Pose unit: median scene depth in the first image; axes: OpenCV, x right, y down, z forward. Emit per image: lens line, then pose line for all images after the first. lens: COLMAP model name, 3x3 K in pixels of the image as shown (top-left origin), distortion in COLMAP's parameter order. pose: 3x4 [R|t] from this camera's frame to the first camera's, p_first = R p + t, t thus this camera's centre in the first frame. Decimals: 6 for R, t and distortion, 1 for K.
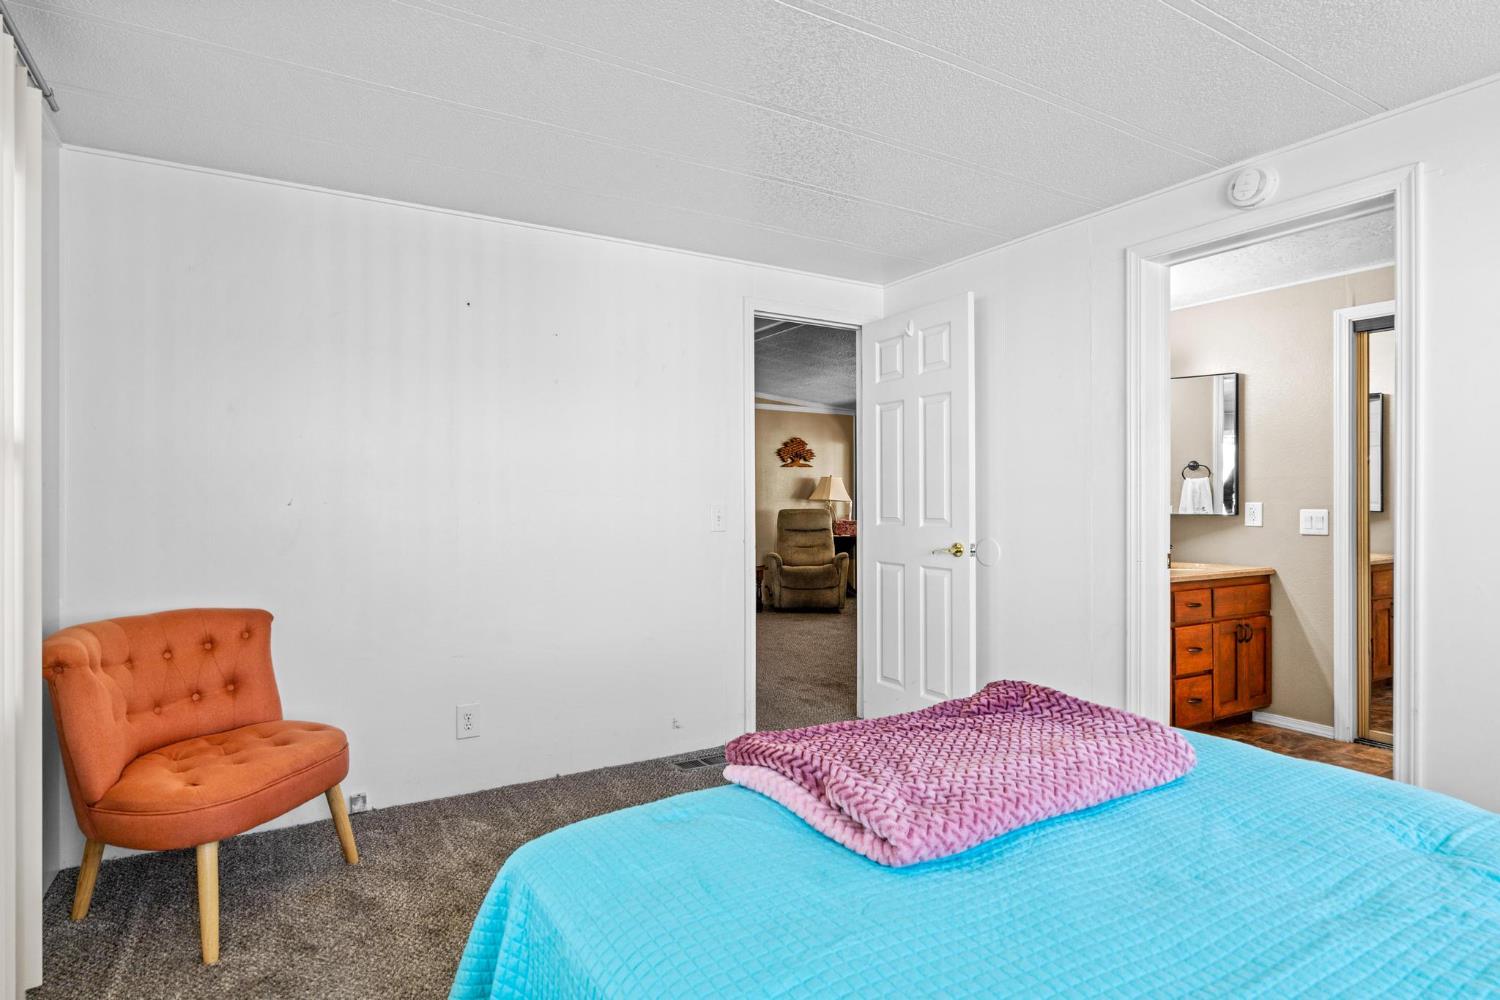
lens RADIAL K [[709.9, 0, 750.0], [0, 709.9, 500.0], [0, 0, 1]] dist [0.013090, 0.000216]
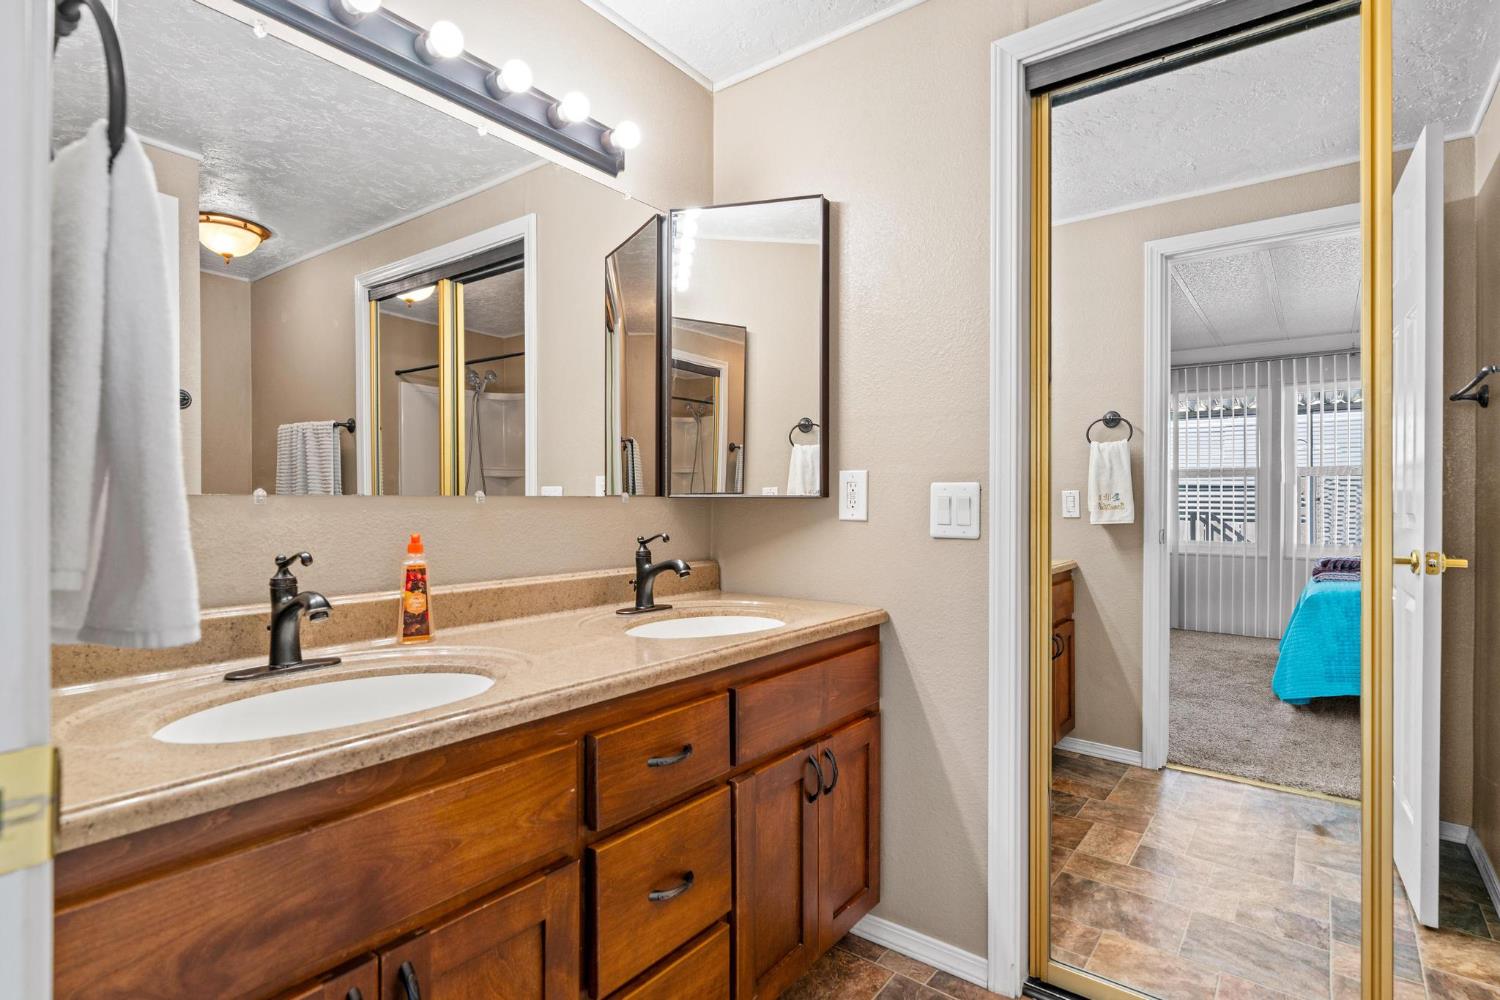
lens RADIAL K [[739.3, 0, 750.0], [0, 739.3, 500.0], [0, 0, 1]] dist [0.000418, 0.000053]
pose [[0.923126, -0.000883, 0.384497, 0.477163], [-0.001392, 0.999983, 0.005637, 0.021576], [-0.384495, -0.005739, 0.923109, 0.603620]]
